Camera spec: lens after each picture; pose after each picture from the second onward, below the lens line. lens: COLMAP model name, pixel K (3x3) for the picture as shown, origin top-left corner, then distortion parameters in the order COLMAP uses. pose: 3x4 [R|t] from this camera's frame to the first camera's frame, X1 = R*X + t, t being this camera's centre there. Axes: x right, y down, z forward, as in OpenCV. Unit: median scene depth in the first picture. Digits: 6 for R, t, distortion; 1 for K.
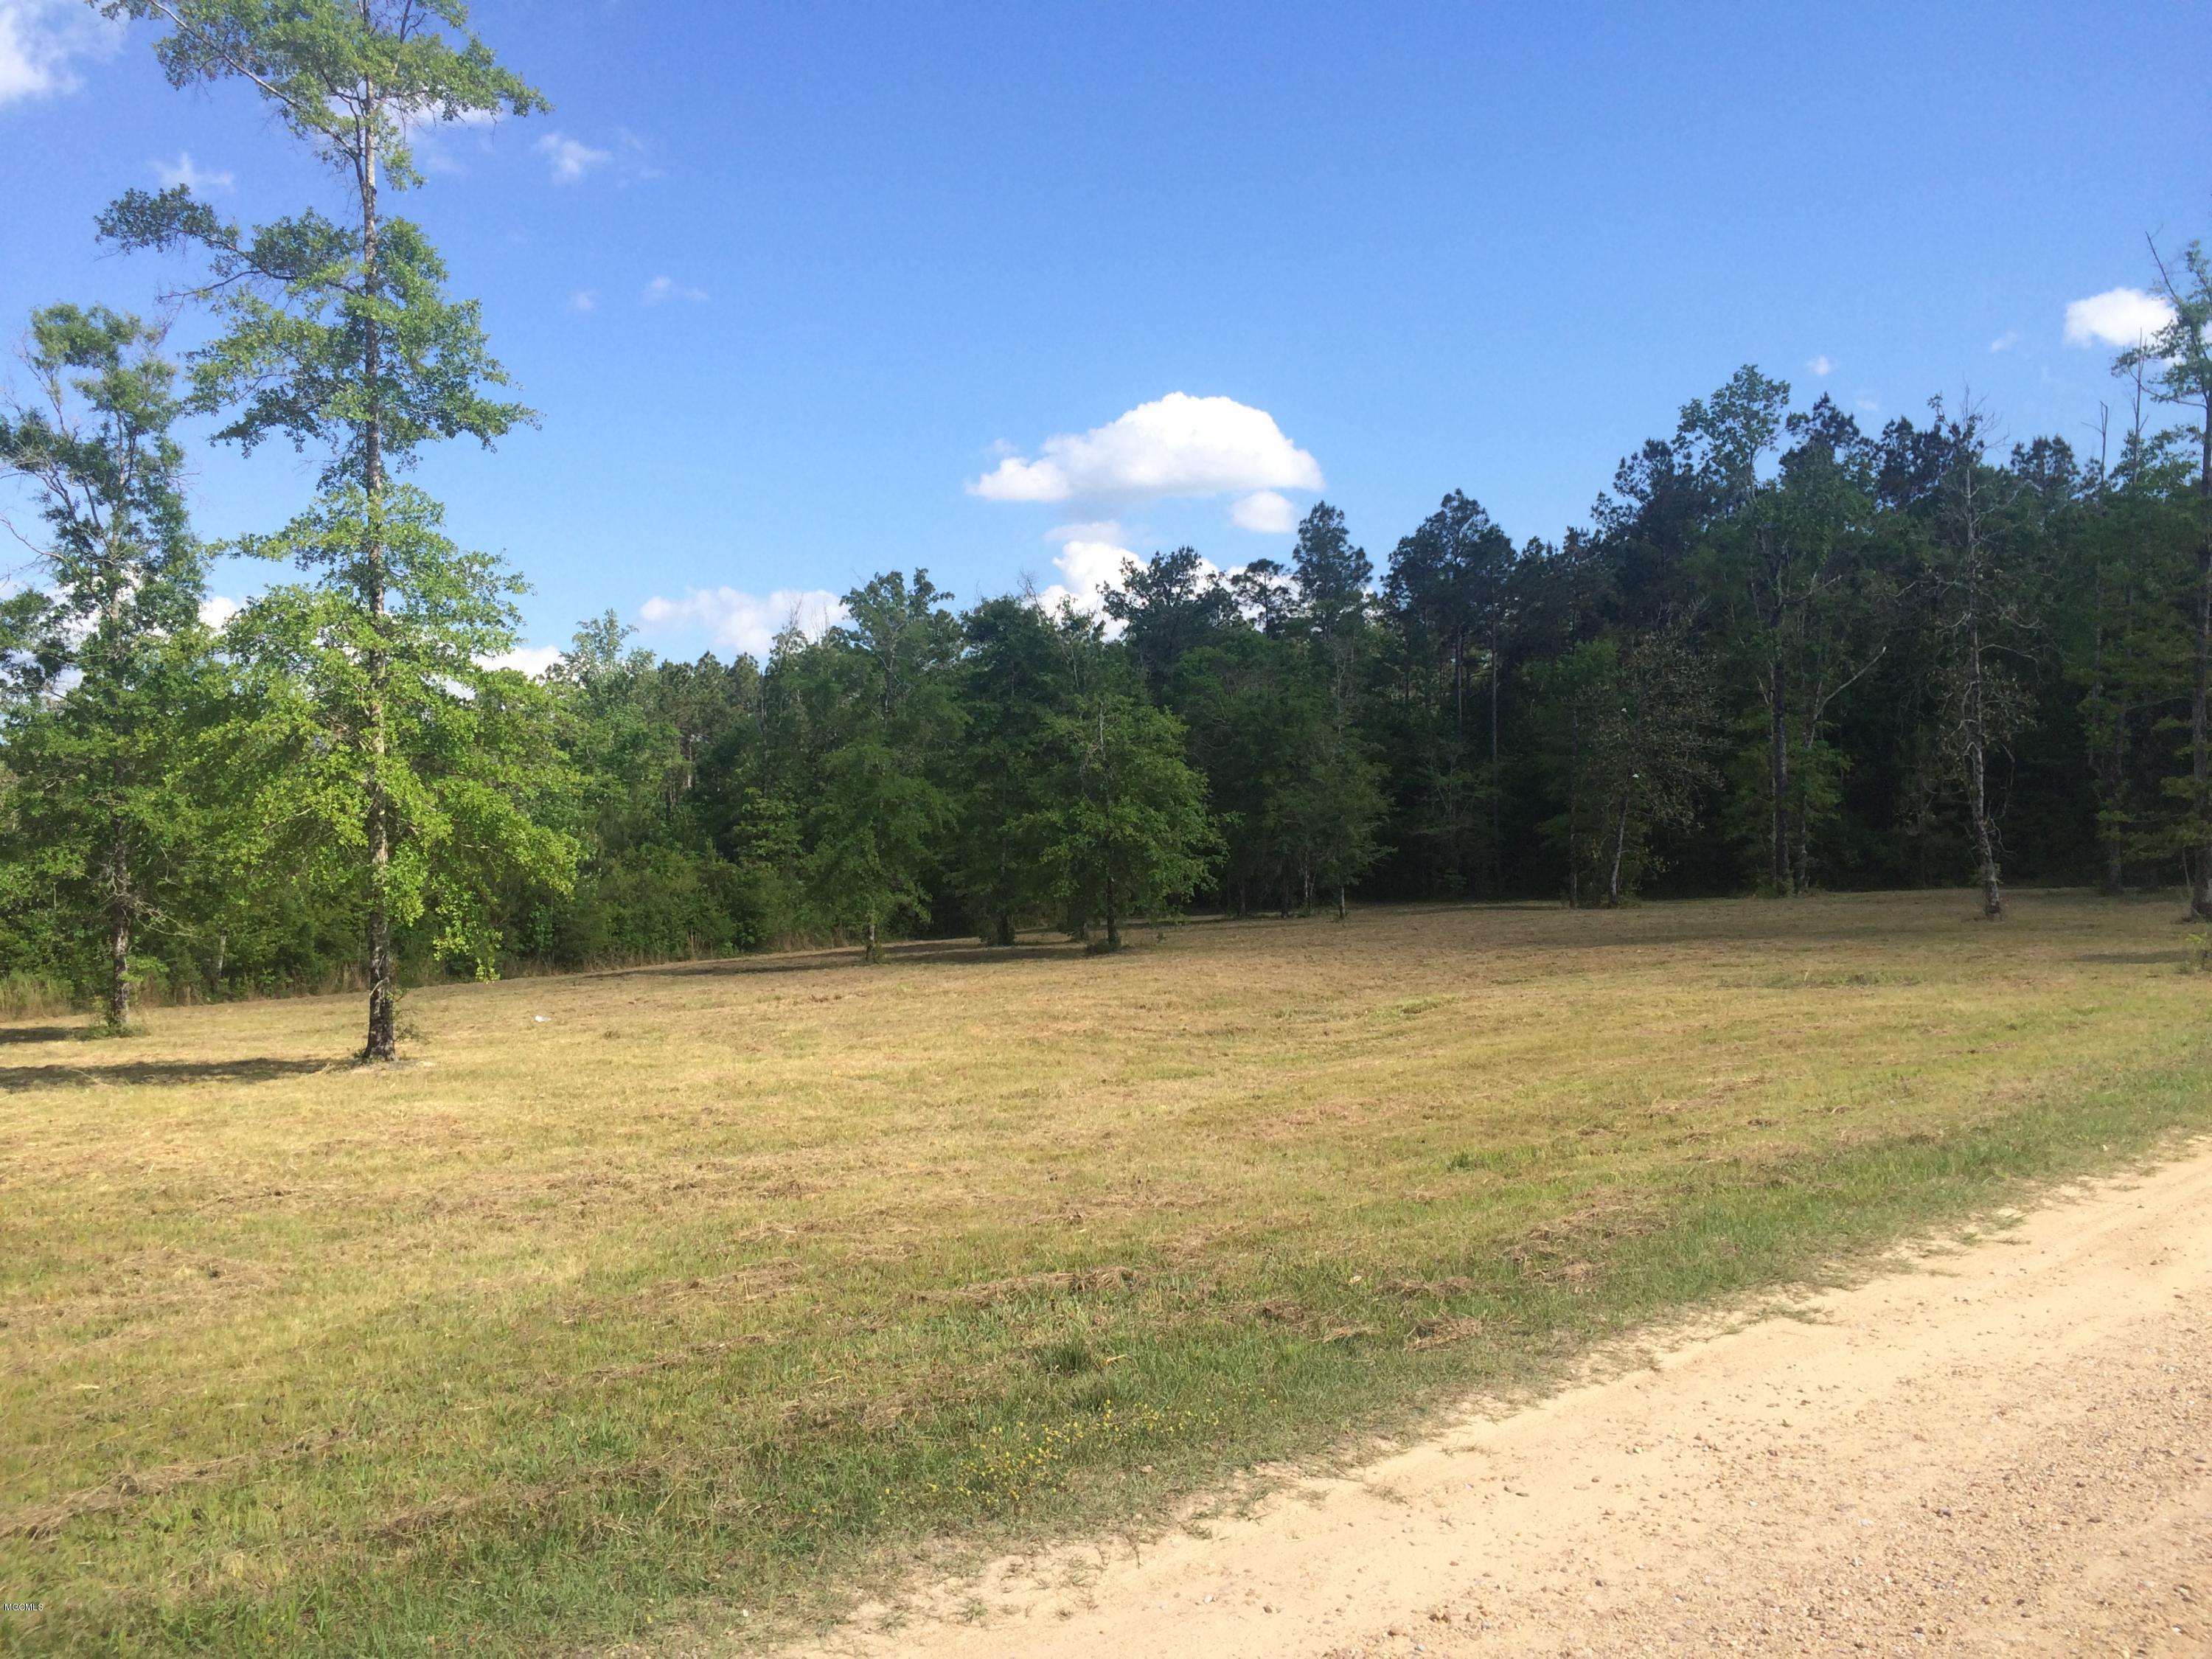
lens RADIAL K [[1883.2, 0, 1101.4], [0, 1883.2, 824.2], [0, 0, 1]] dist [0.094751, -0.123345]
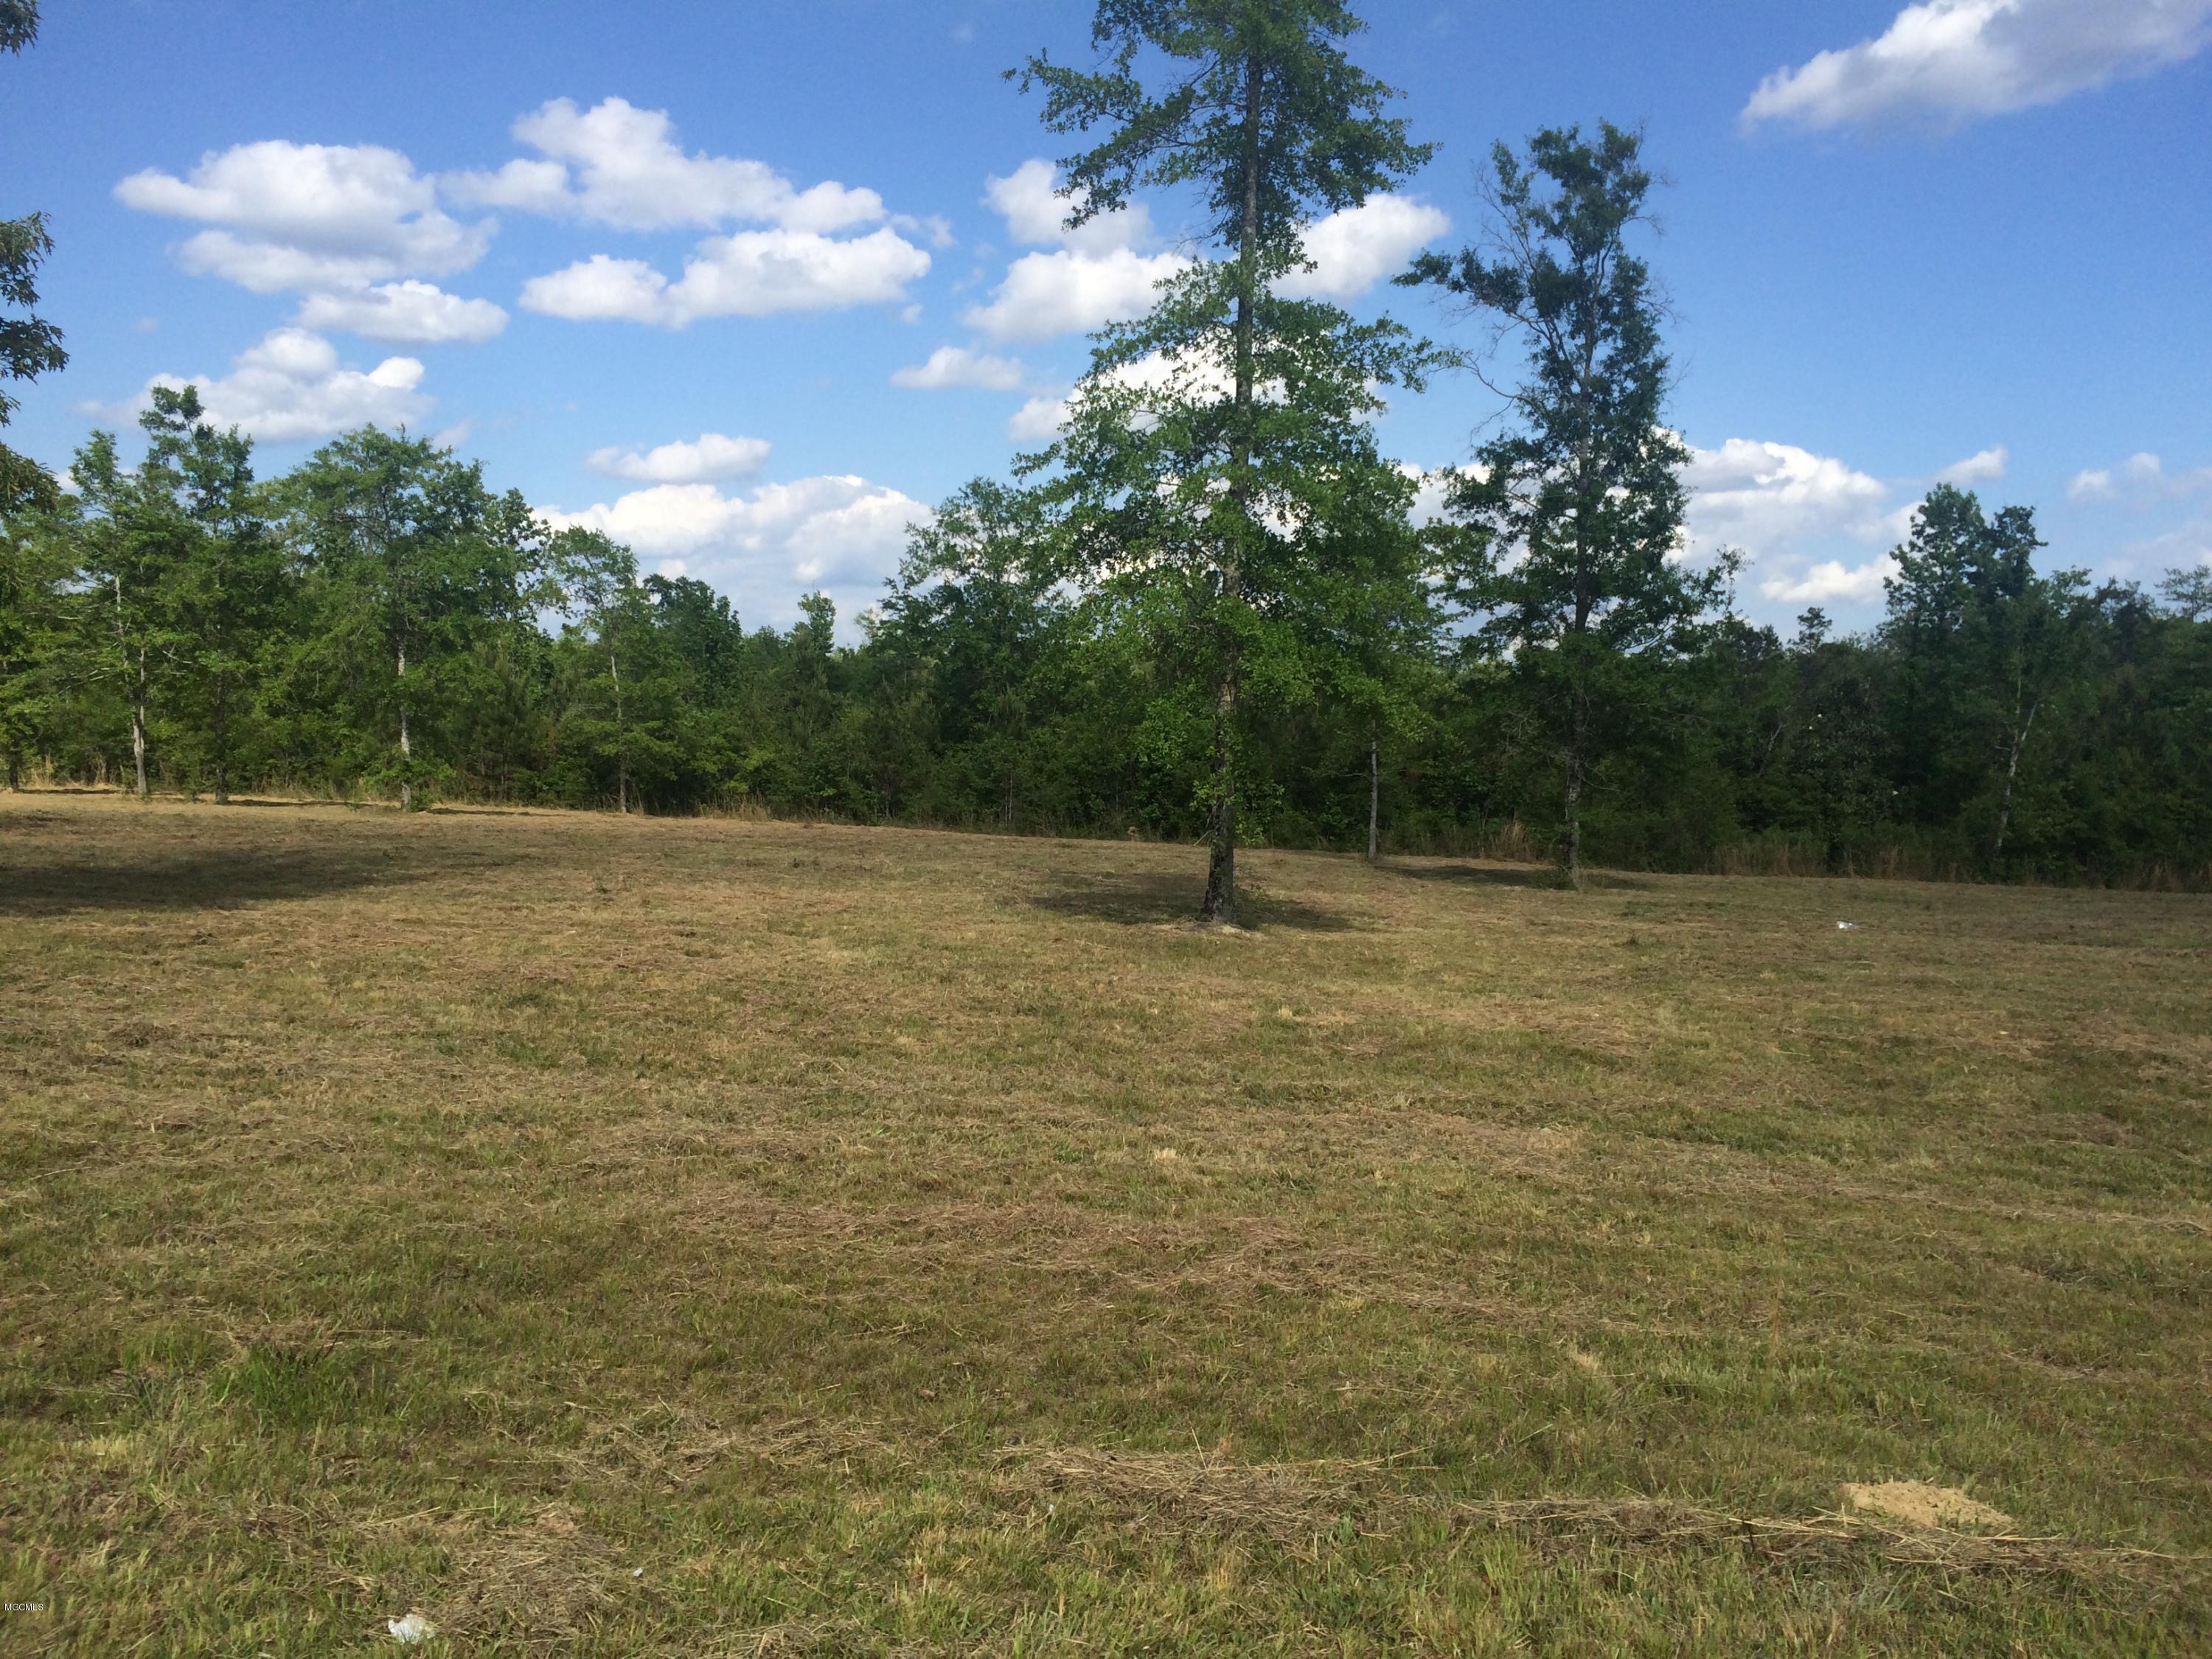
lens RADIAL K [[1883.2, 0, 1105.5], [0, 1883.2, 818.9], [0, 0, 1]] dist [0.094751, -0.123345]
pose [[0.486569, 0.083562, -0.869637, 0.141461], [-0.030541, 0.996434, 0.078658, 0.003971], [0.873108, -0.011713, 0.487386, 0.209994]]
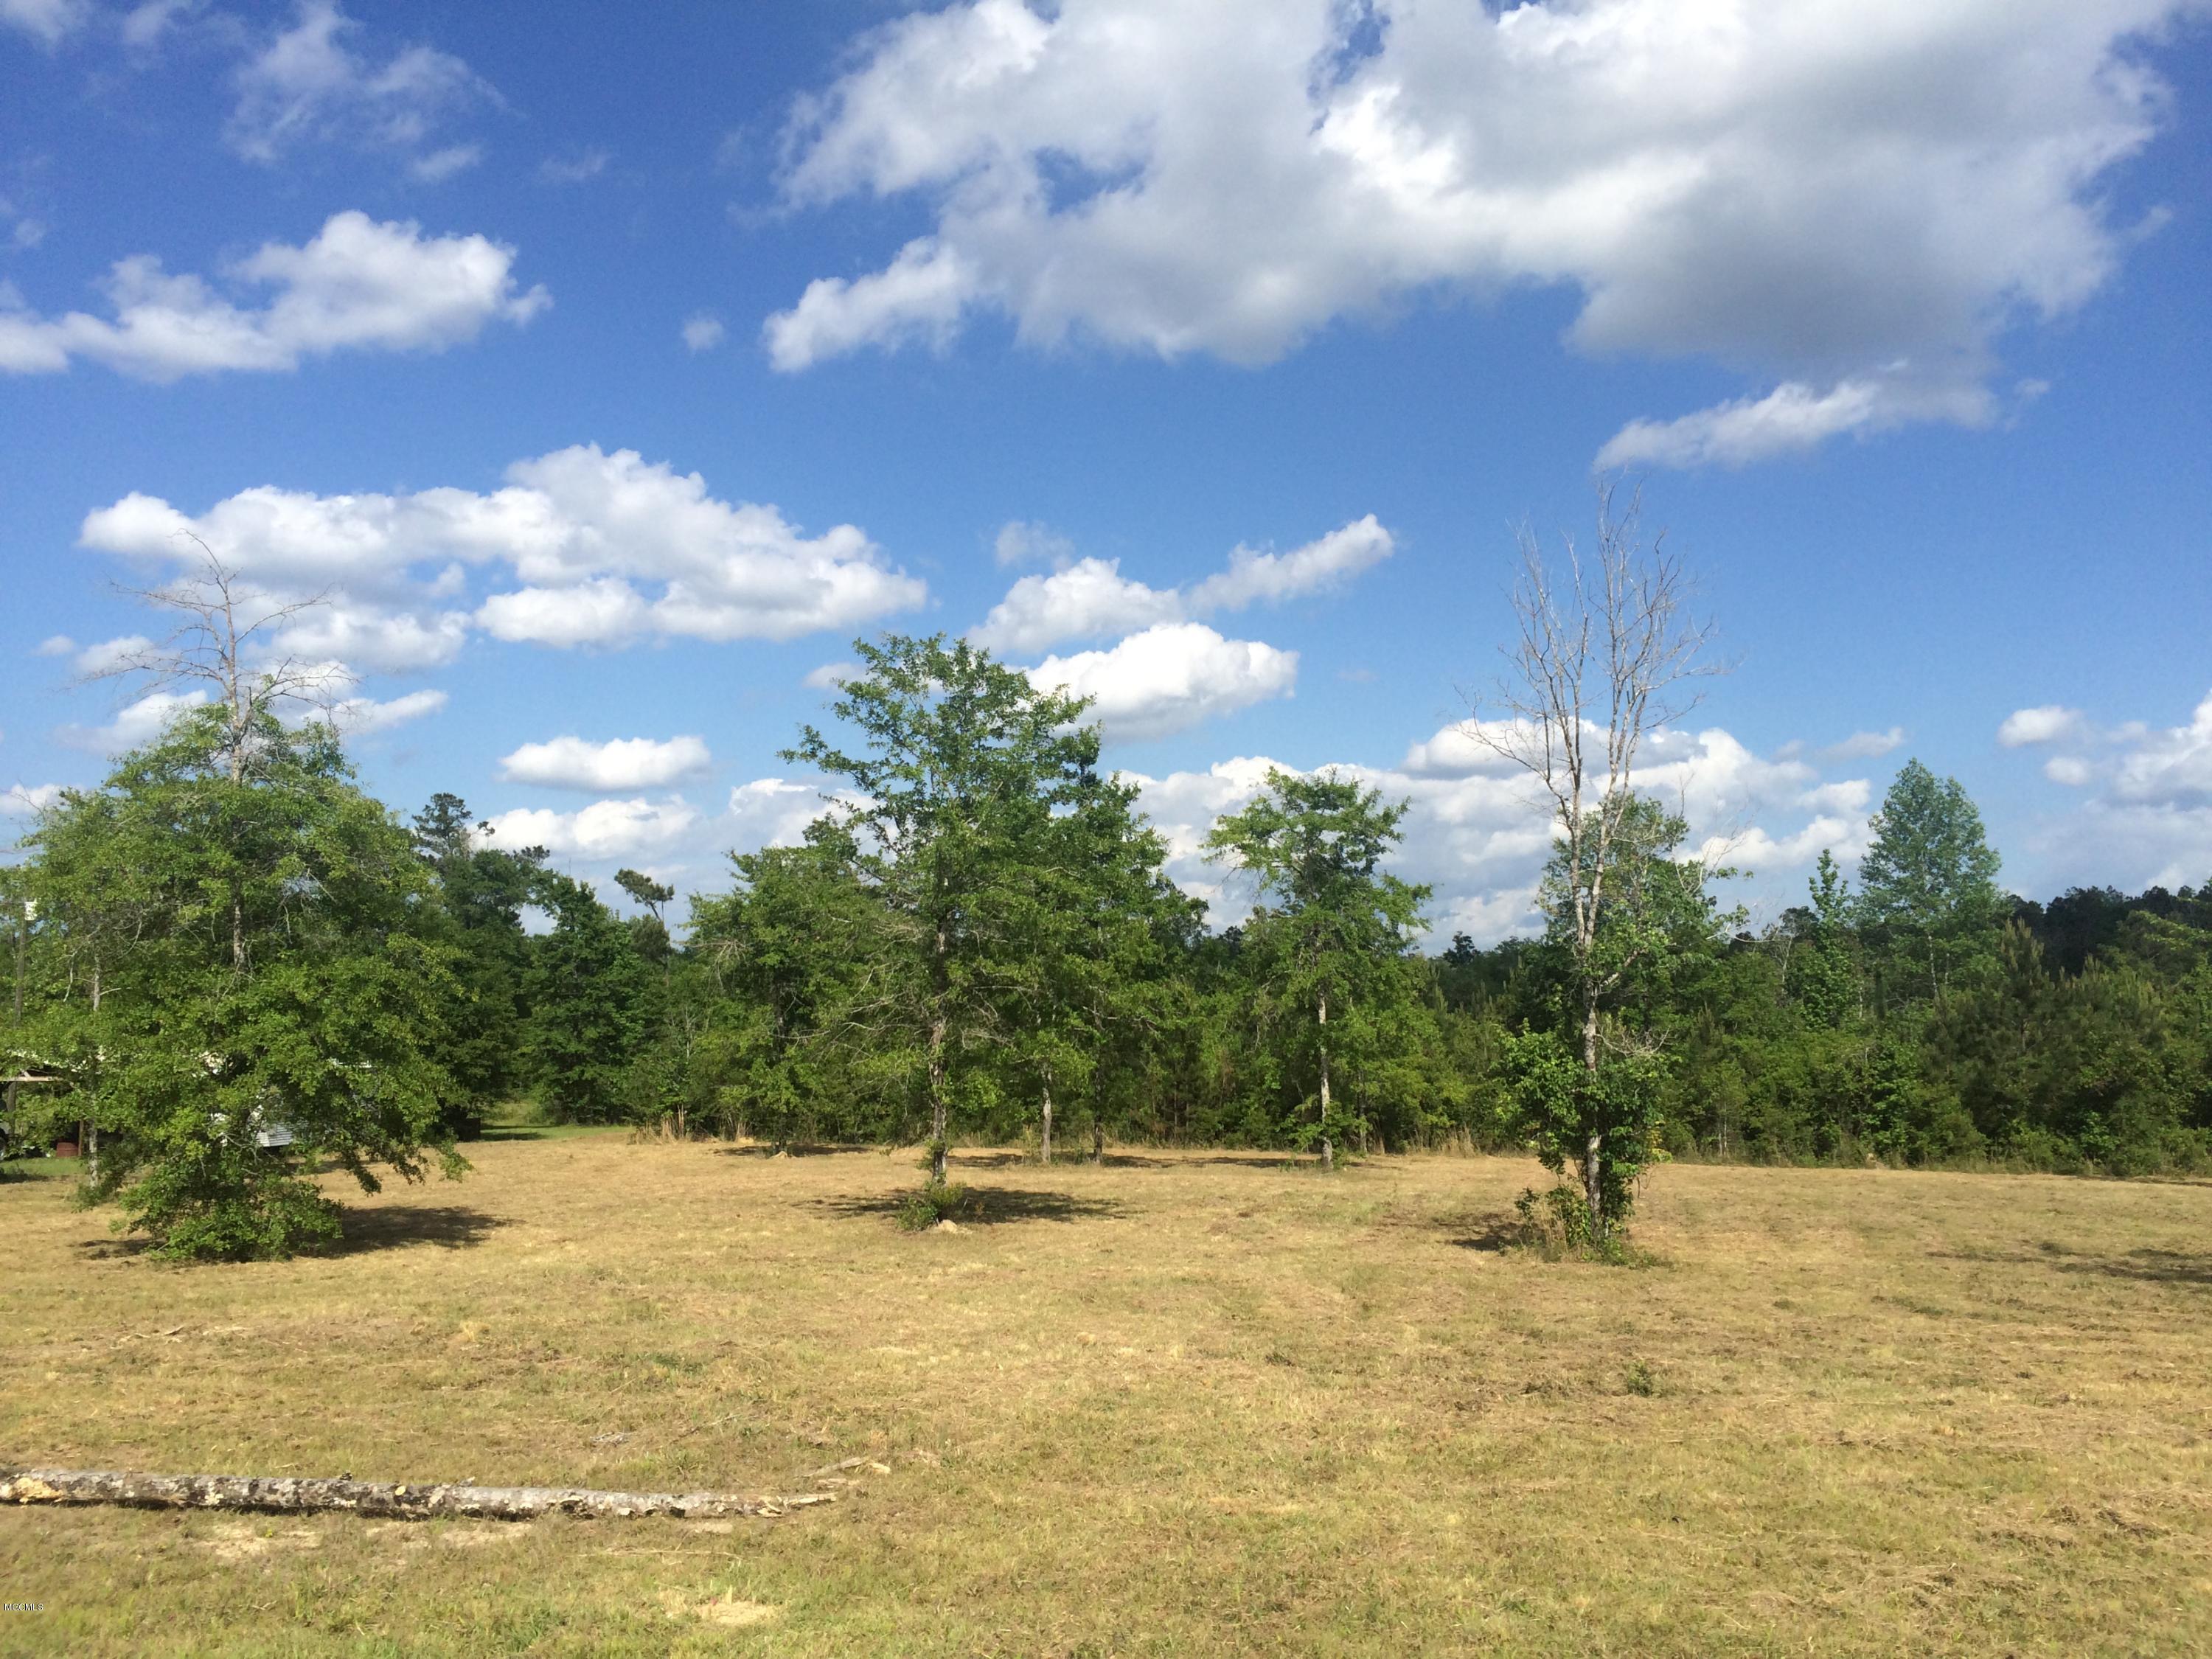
lens RADIAL K [[1883.2, 0, 1097.1], [0, 1883.2, 837.2], [0, 0, 1]] dist [0.094751, -0.123345]
pose [[0.510013, -0.055989, -0.858343, -0.111129], [0.000314, 0.997891, -0.064905, -0.010864], [0.860167, 0.032833, 0.508955, -0.145990]]
